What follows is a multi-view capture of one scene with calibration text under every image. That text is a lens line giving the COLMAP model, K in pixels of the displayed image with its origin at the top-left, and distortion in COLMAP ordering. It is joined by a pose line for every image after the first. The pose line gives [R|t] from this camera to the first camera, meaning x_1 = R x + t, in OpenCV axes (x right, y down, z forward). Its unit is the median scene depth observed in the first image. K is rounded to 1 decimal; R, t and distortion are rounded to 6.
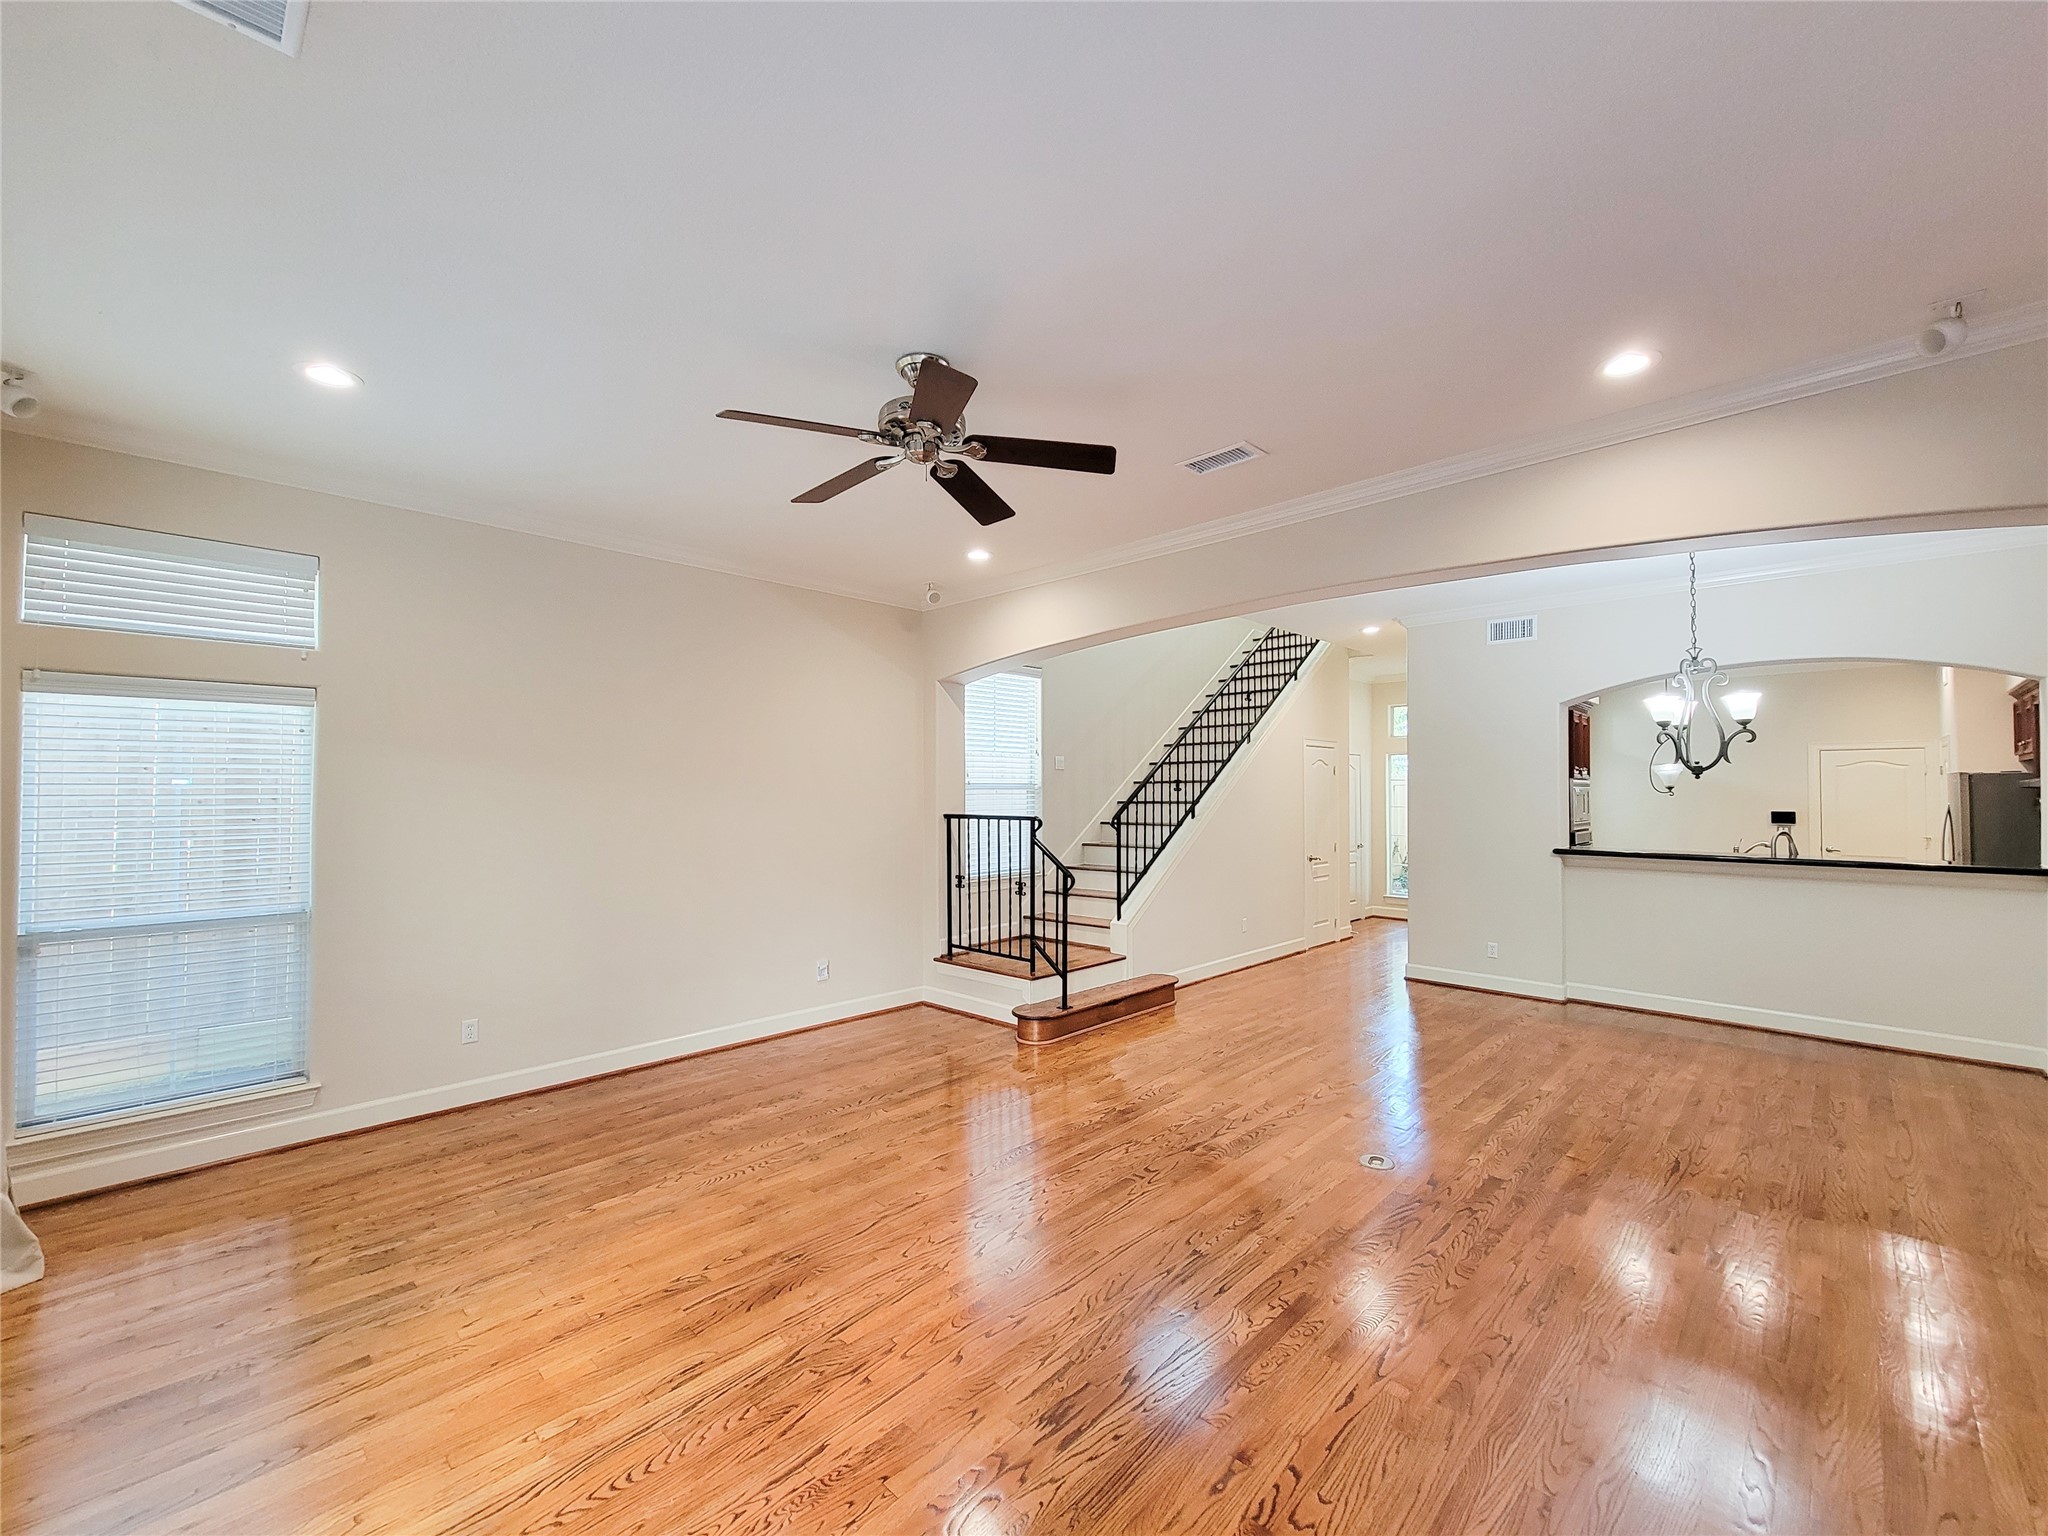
lens RADIAL K [[819.8, 0, 1030.9], [0, 819.8, 781.4], [0, 0, 1]] dist [0.003031, -0.000495]
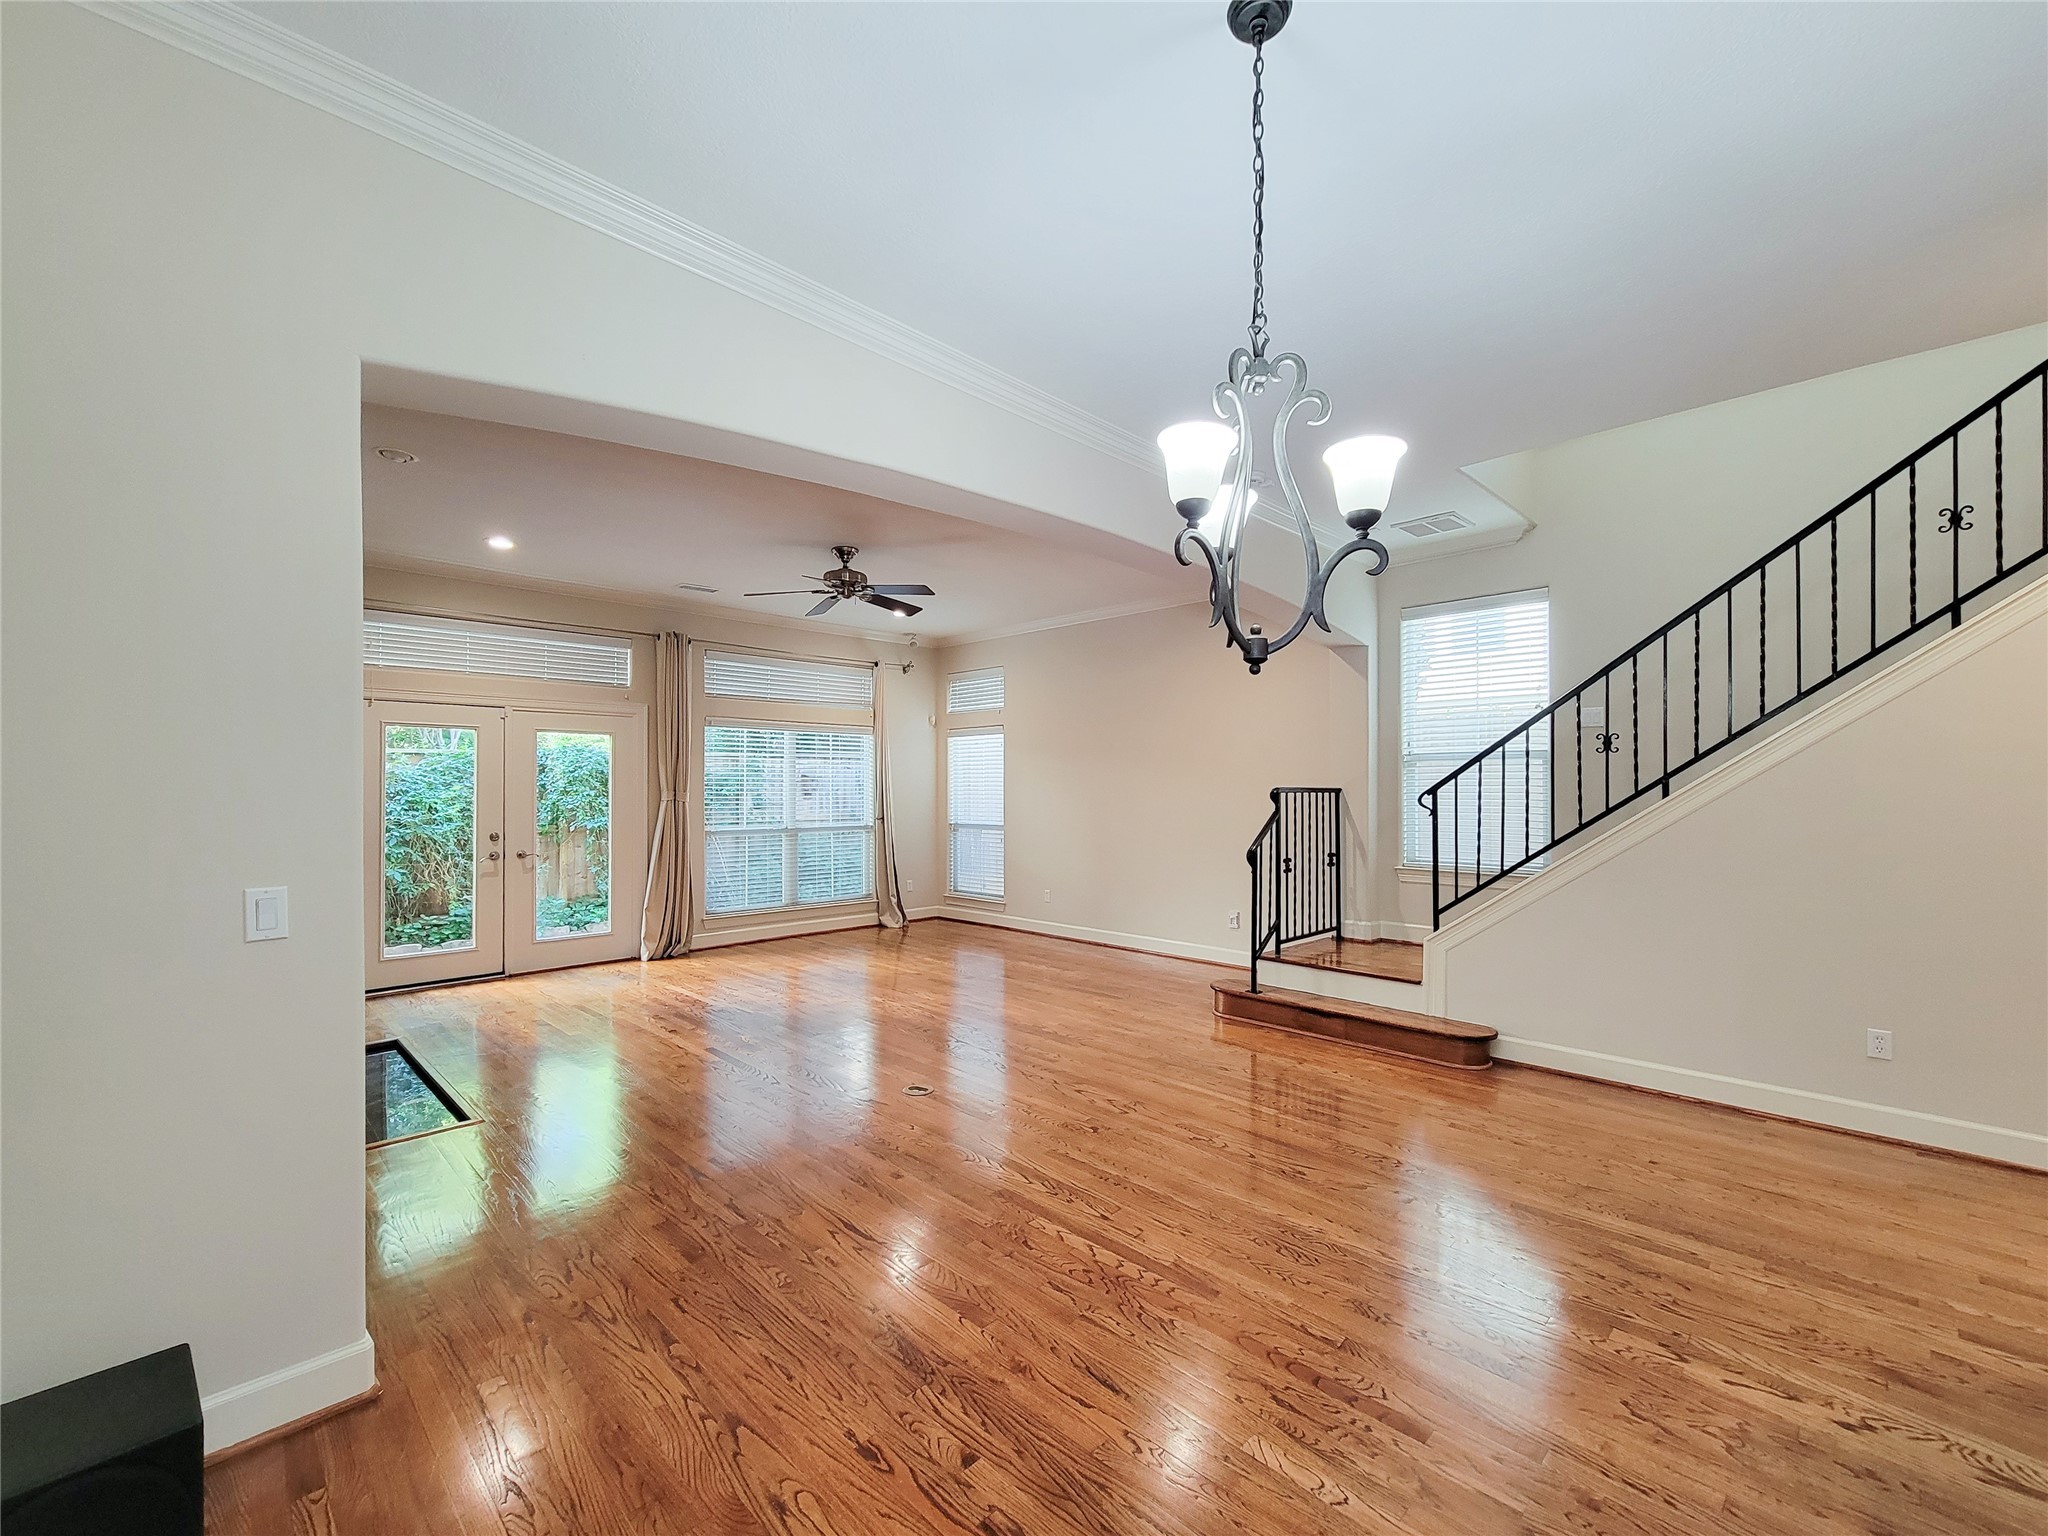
lens RADIAL K [[840.0, 0, 991.2], [0, 840.0, 780.2], [0, 0, 1]] dist [0.000913, -0.000290]
pose [[-0.027617, -0.002886, -0.999614, 1.169511], [0.023586, 0.999716, -0.003538, 0.035101], [0.999340, -0.023674, -0.027541, 0.847285]]
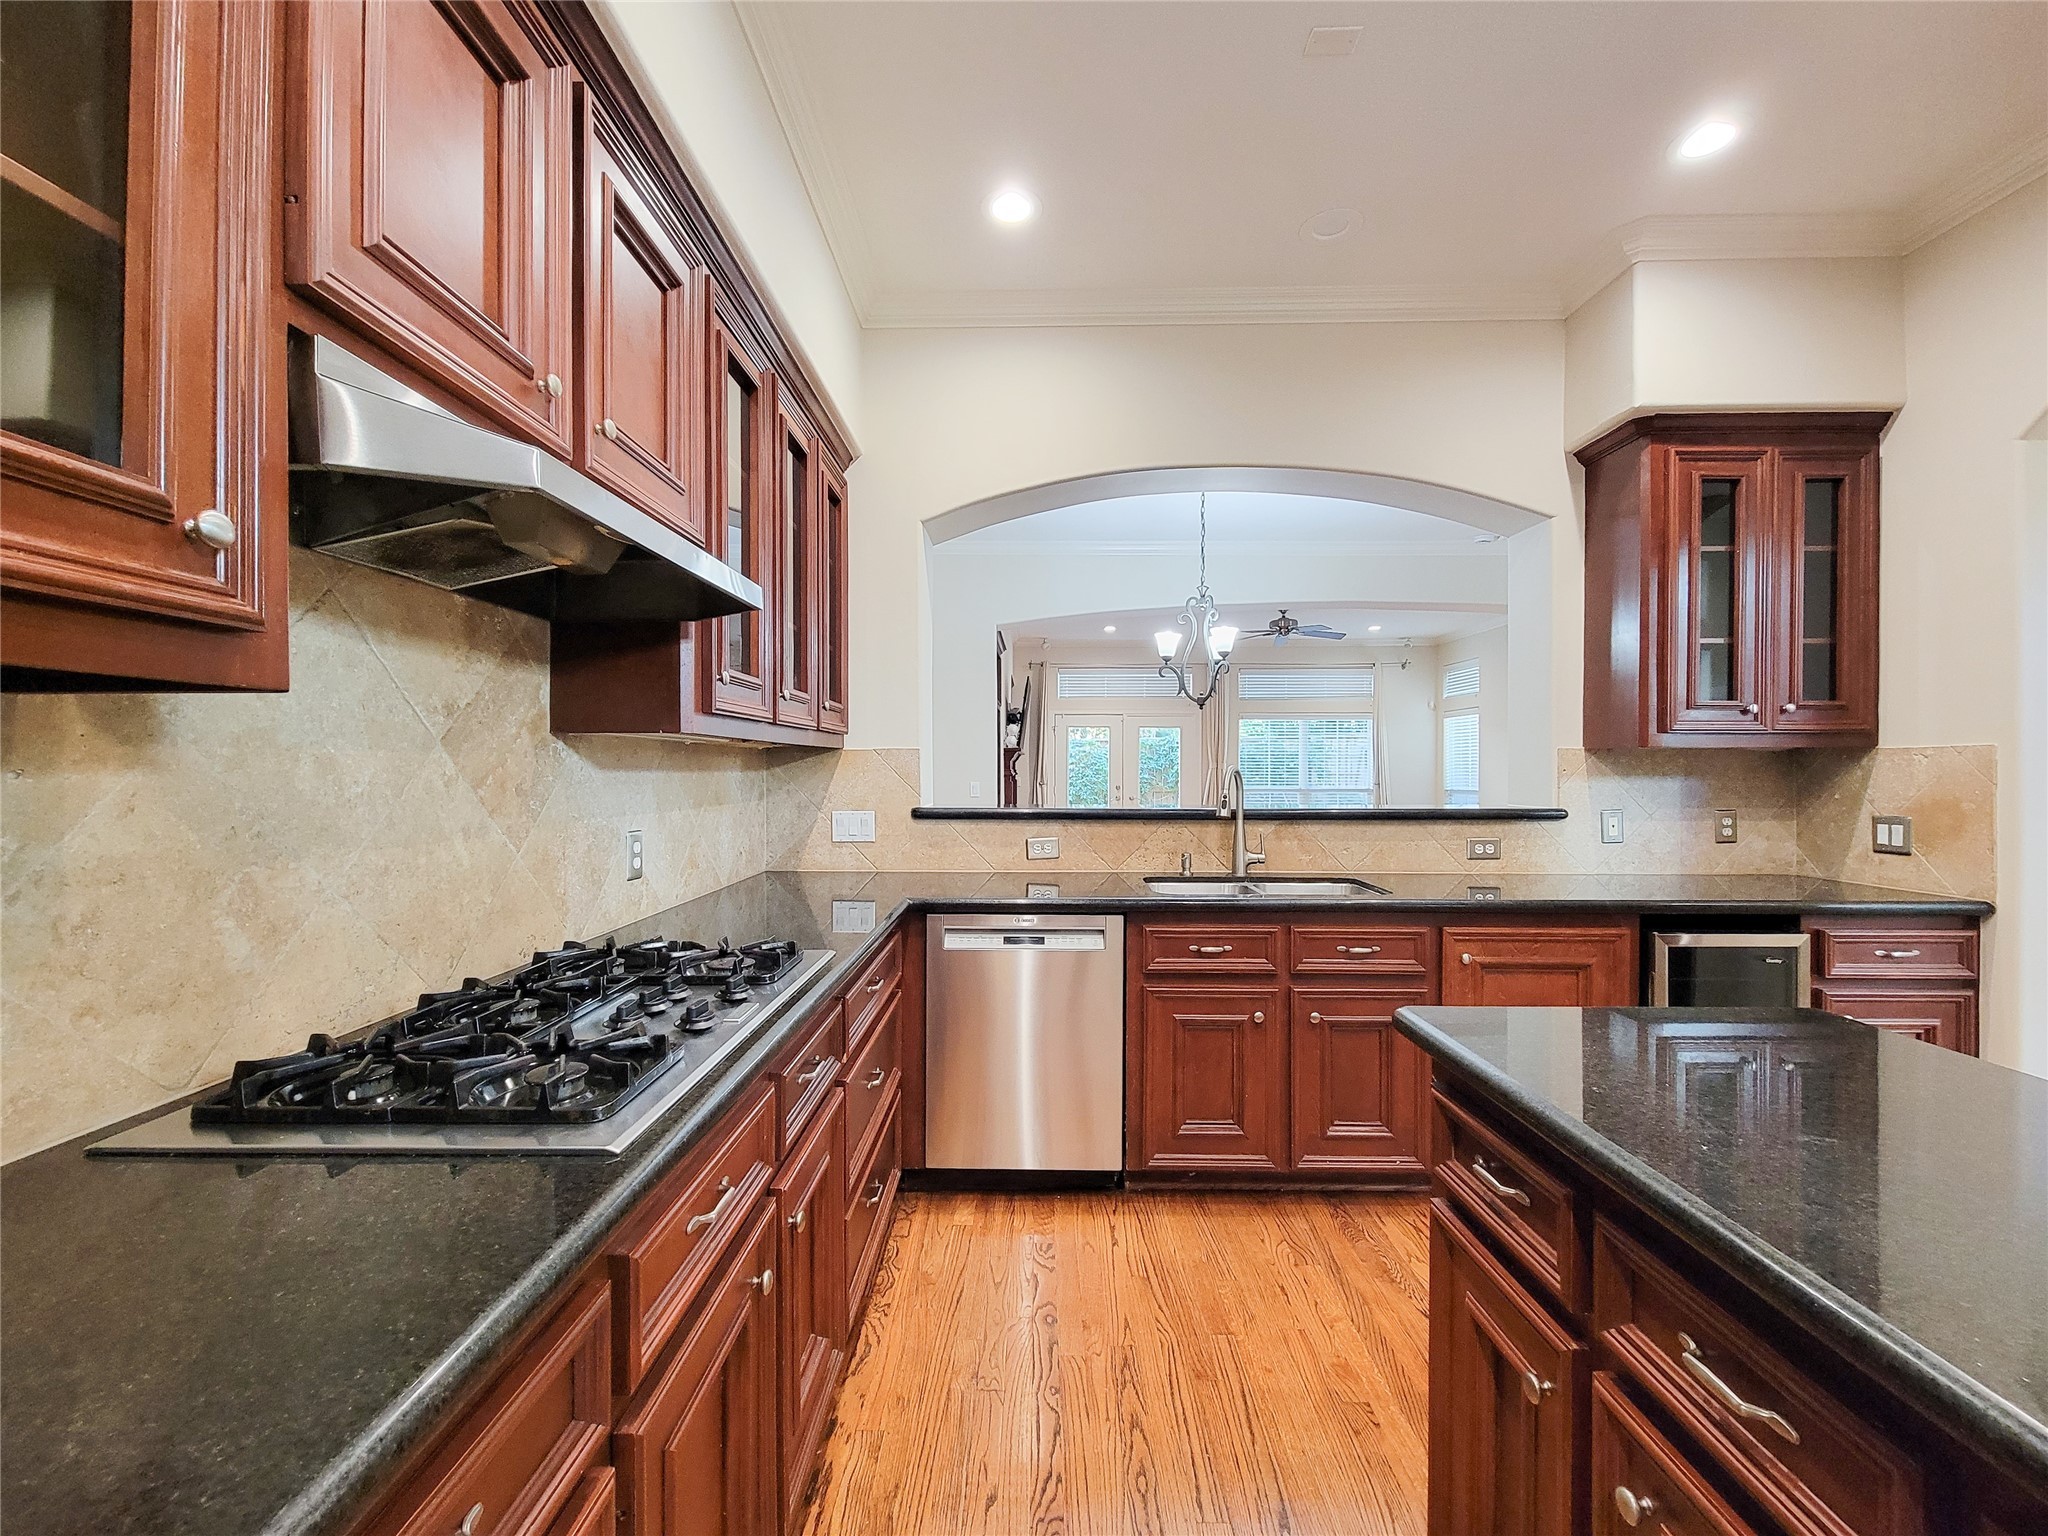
lens RADIAL K [[831.6, 0, 1024.0], [0, 831.6, 768.0], [0, 0, 1]] dist [-0.000209, -0.000673]
pose [[-0.721026, 0.004802, -0.692892, 1.725680], [0.019549, 0.999719, -0.013414, 0.075455], [0.692632, -0.023217, -0.720917, 1.592388]]
